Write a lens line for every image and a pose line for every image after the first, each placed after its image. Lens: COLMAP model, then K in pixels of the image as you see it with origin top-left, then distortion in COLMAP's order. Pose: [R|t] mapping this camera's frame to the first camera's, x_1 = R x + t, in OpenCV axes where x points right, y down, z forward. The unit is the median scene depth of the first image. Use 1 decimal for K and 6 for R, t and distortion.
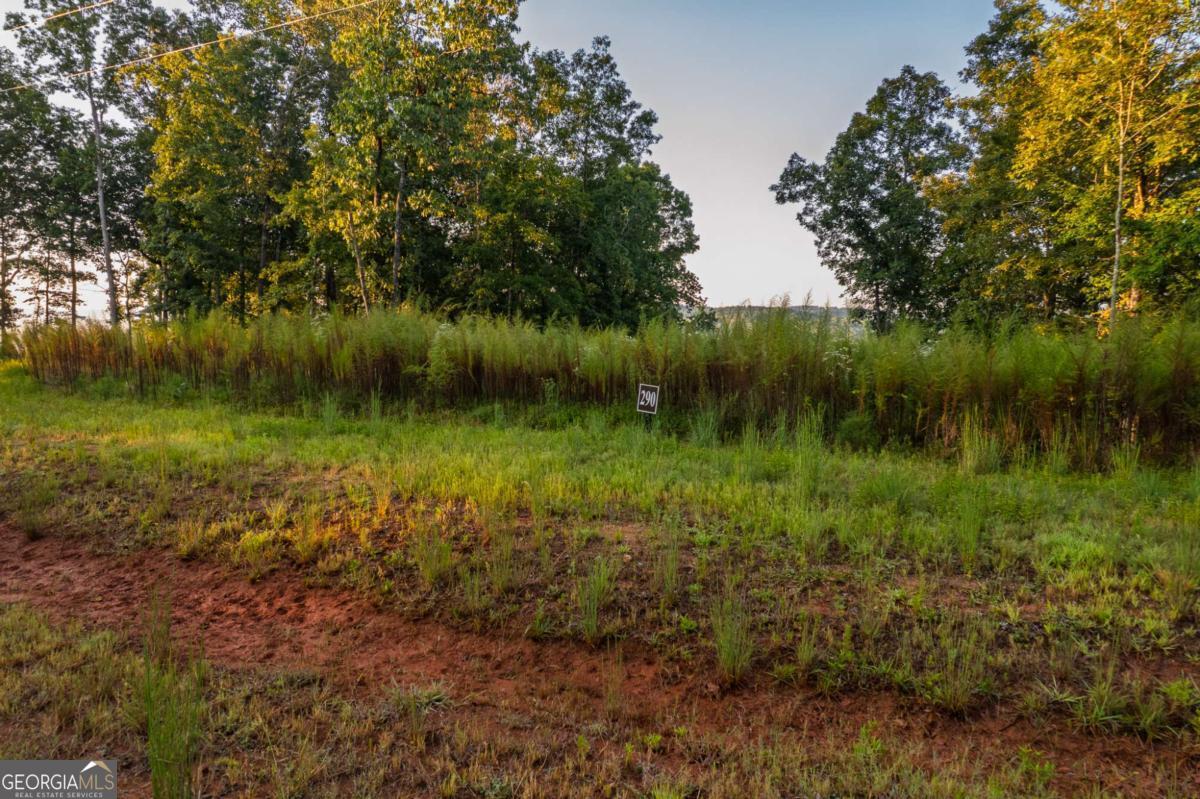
lens RADIAL K [[773.5, 0, 604.7], [0, 773.5, 396.7], [0, 0, 1]] dist [-0.076893, 0.071950]
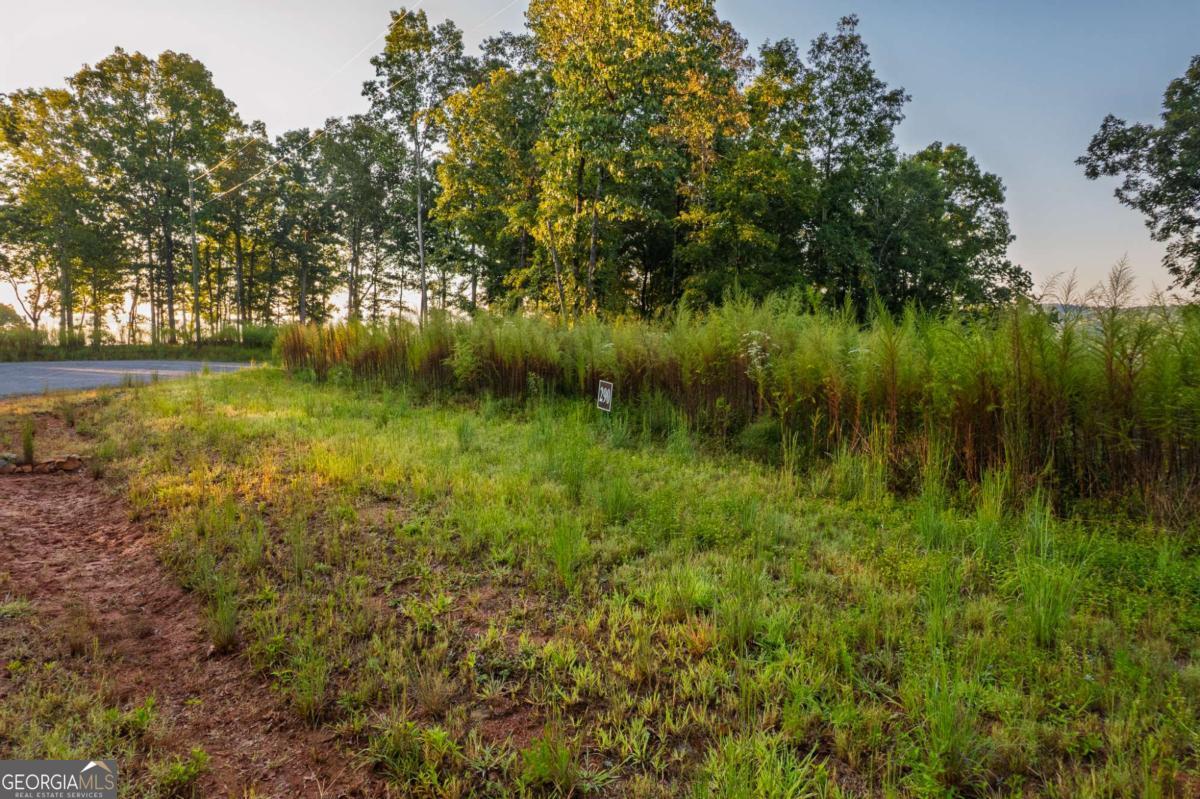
lens RADIAL K [[775.5, 0, 600.0], [0, 775.5, 399.5], [0, 0, 1]] dist [-0.090178, 0.097529]
pose [[0.895820, 0.037116, -0.442865, 0.140210], [-0.037657, 0.999262, 0.007575, 0.000071], [0.442820, 0.009891, 0.896556, 0.036129]]
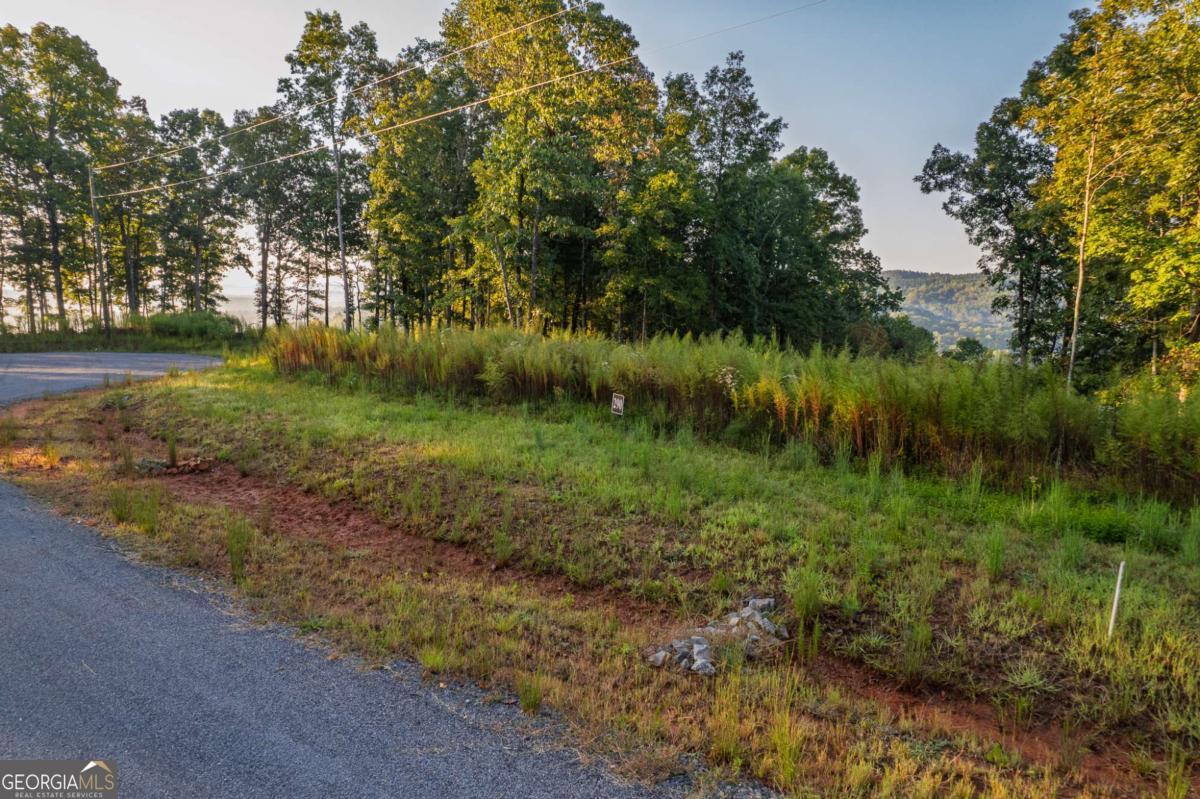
lens RADIAL K [[775.5, 0, 600.0], [0, 775.5, 399.5], [0, 0, 1]] dist [-0.090178, 0.097529]
pose [[0.957718, 0.029294, -0.286213, 0.126038], [-0.017026, 0.998830, 0.045259, -0.020331], [0.287204, -0.038473, 0.957096, -0.109254]]
